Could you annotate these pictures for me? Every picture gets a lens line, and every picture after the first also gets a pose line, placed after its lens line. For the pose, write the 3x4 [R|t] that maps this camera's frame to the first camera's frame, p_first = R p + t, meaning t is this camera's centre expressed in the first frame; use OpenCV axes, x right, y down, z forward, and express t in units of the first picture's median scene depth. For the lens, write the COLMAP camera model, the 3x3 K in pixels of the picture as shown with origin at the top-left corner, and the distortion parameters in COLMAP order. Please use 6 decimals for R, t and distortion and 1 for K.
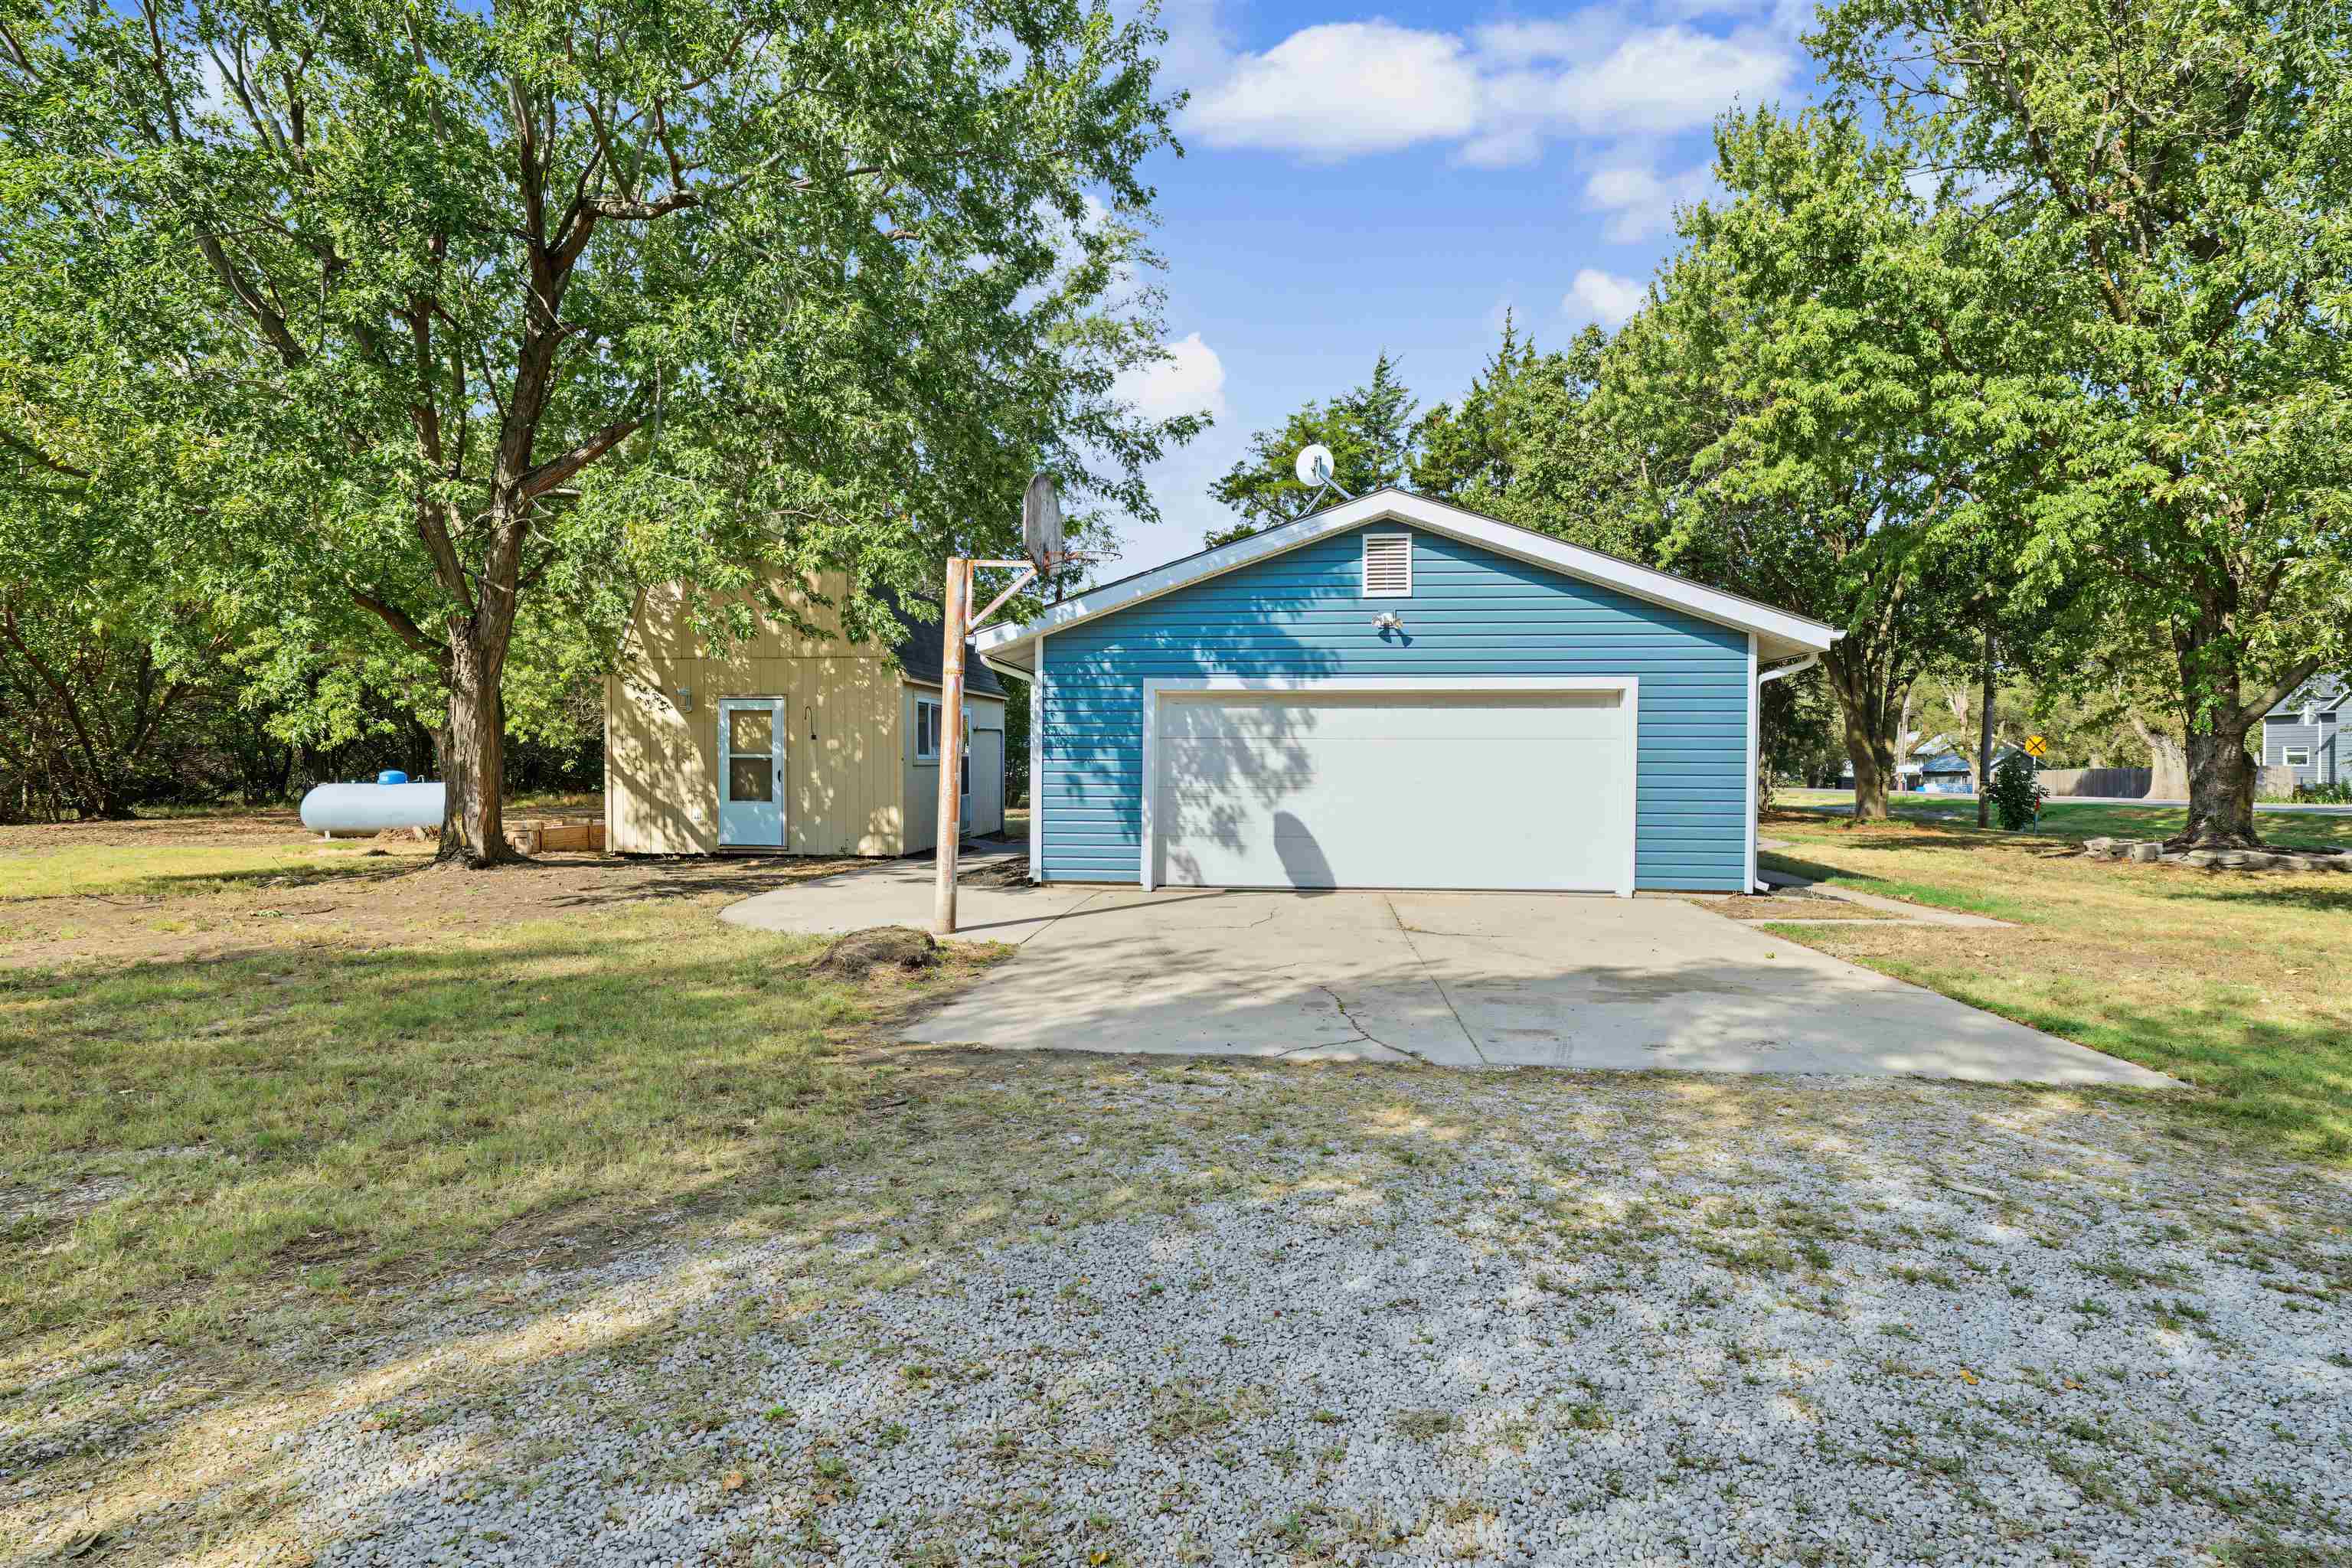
lens RADIAL K [[1115.2, 0, 1167.2], [0, 1115.2, 769.7], [0, 0, 1]] dist [-0.001299, 0.000704]
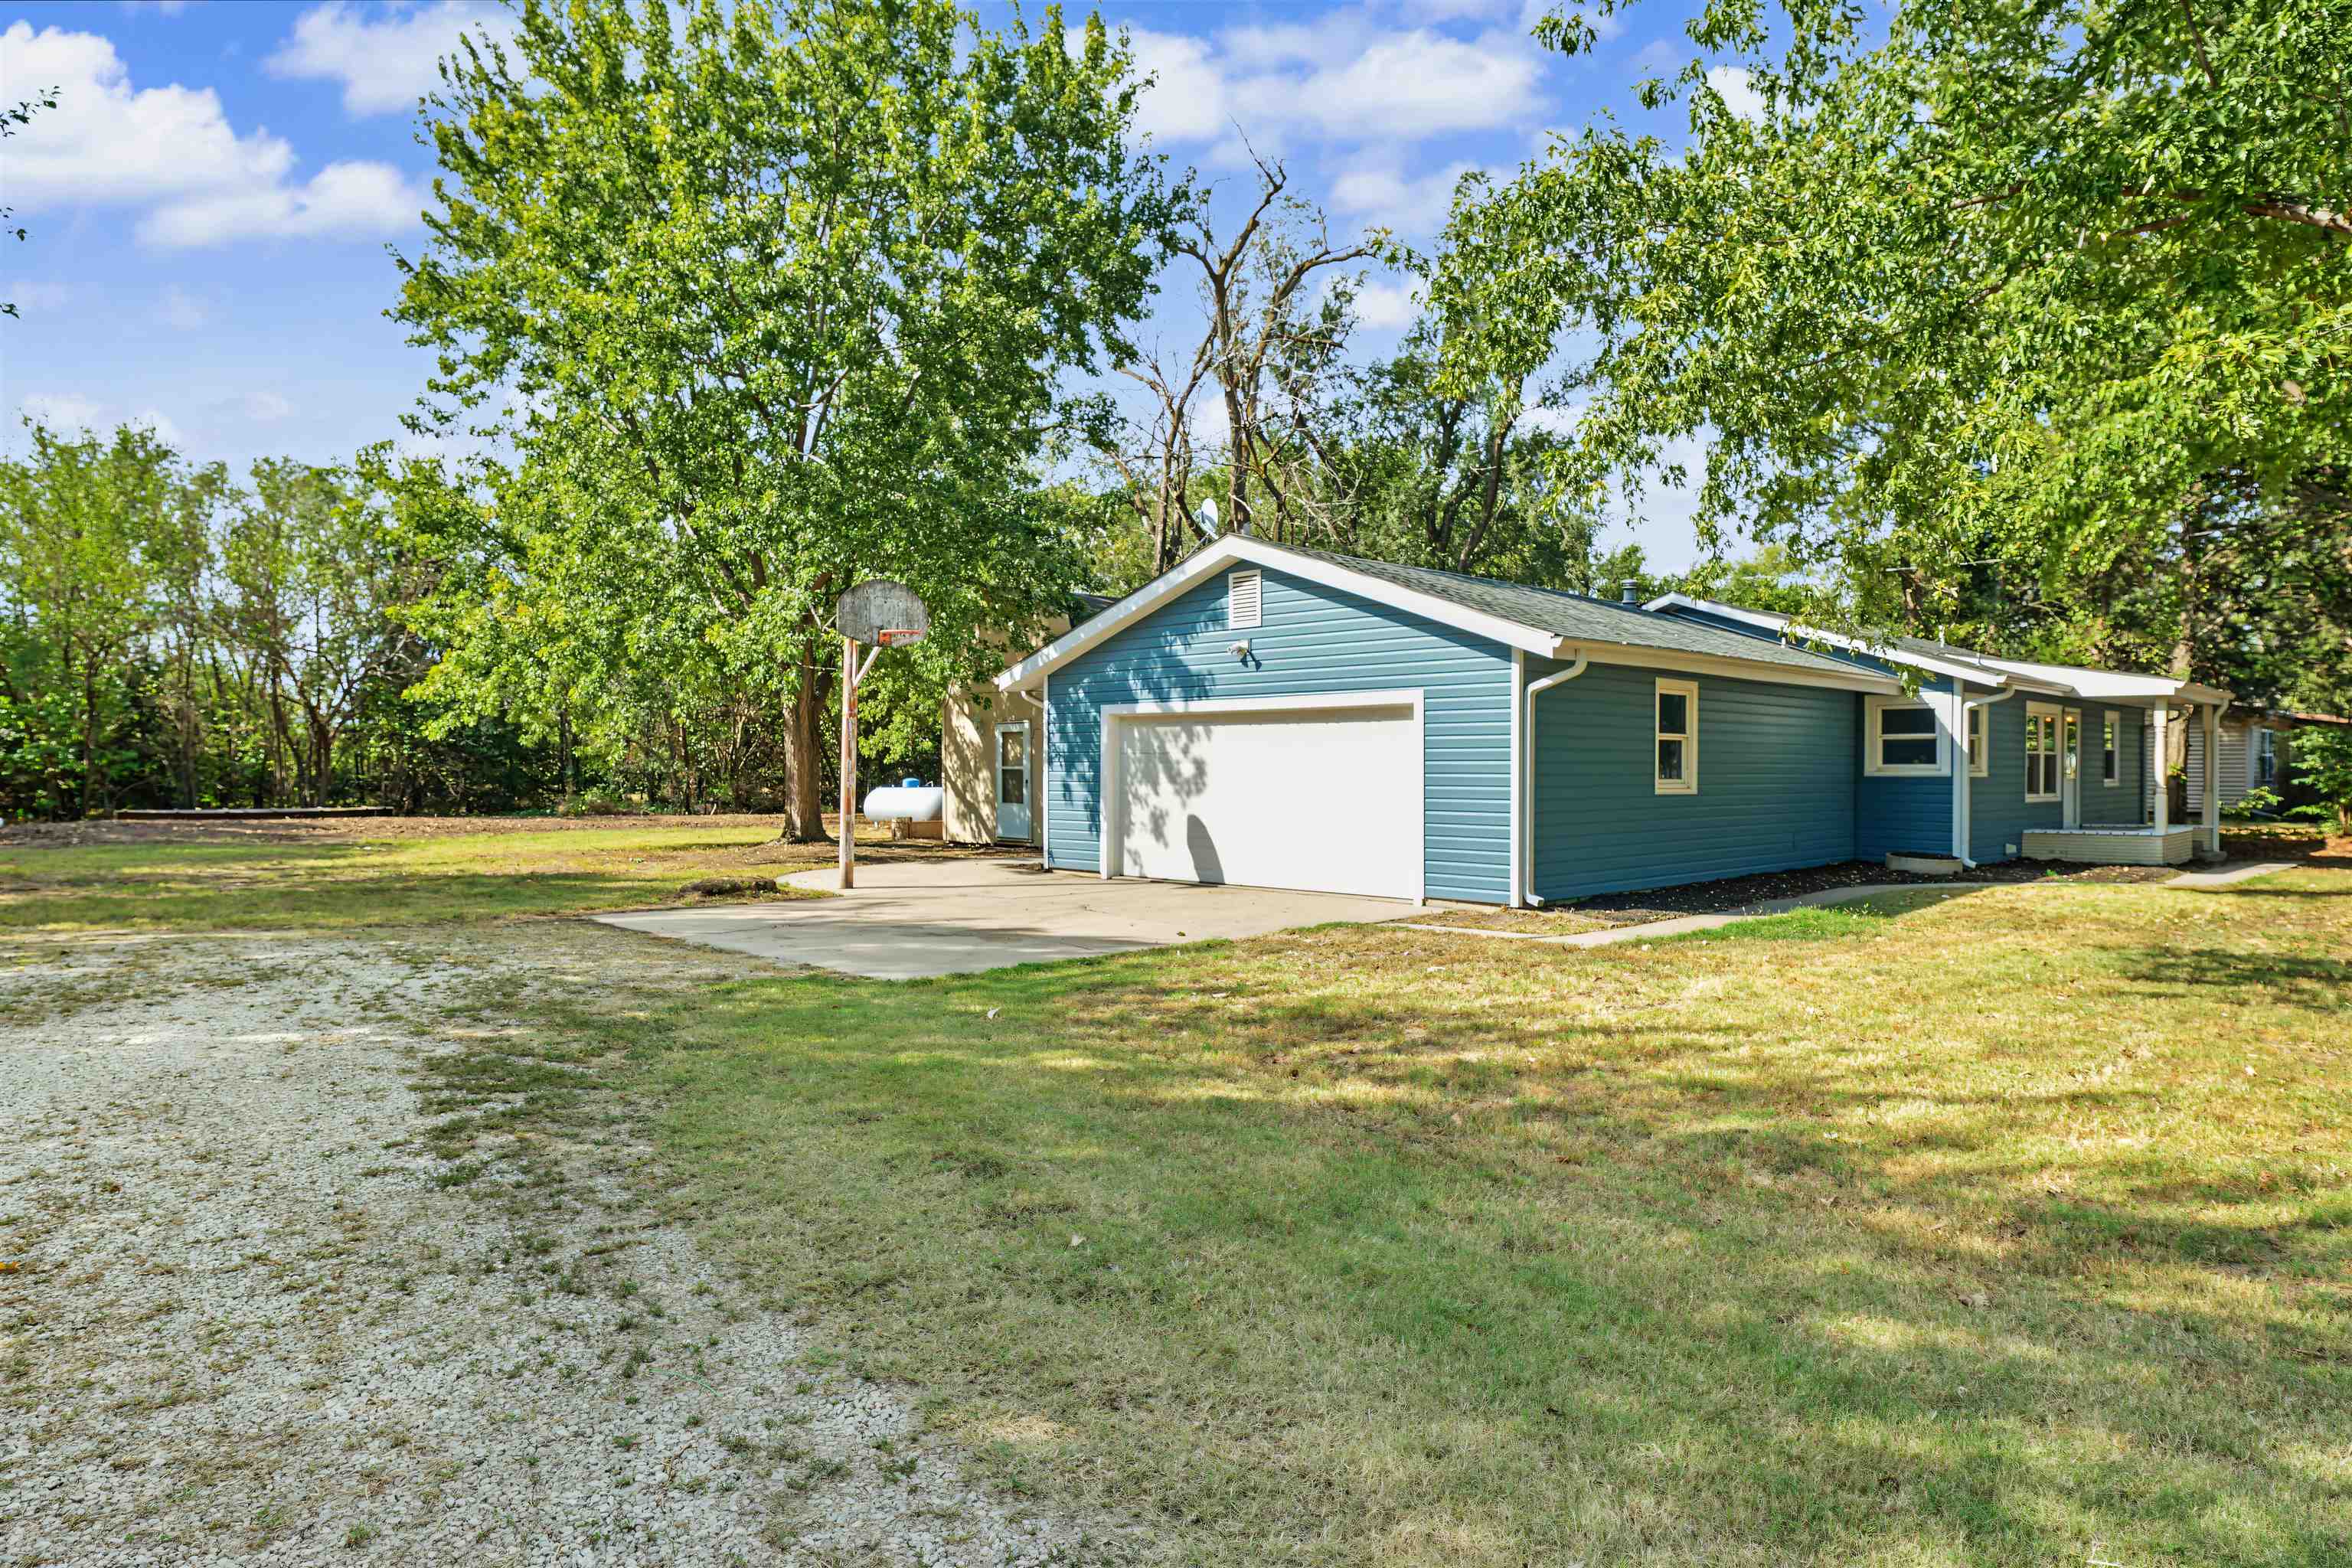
lens RADIAL K [[1388.2, 0, 1186.7], [0, 1388.2, 782.0], [0, 0, 1]] dist [0.001699, -0.005921]
pose [[0.773140, 0.004124, -0.634222, 0.909089], [-0.001755, 0.999989, 0.004362, -0.002670], [0.634233, -0.002260, 0.773139, -0.106232]]
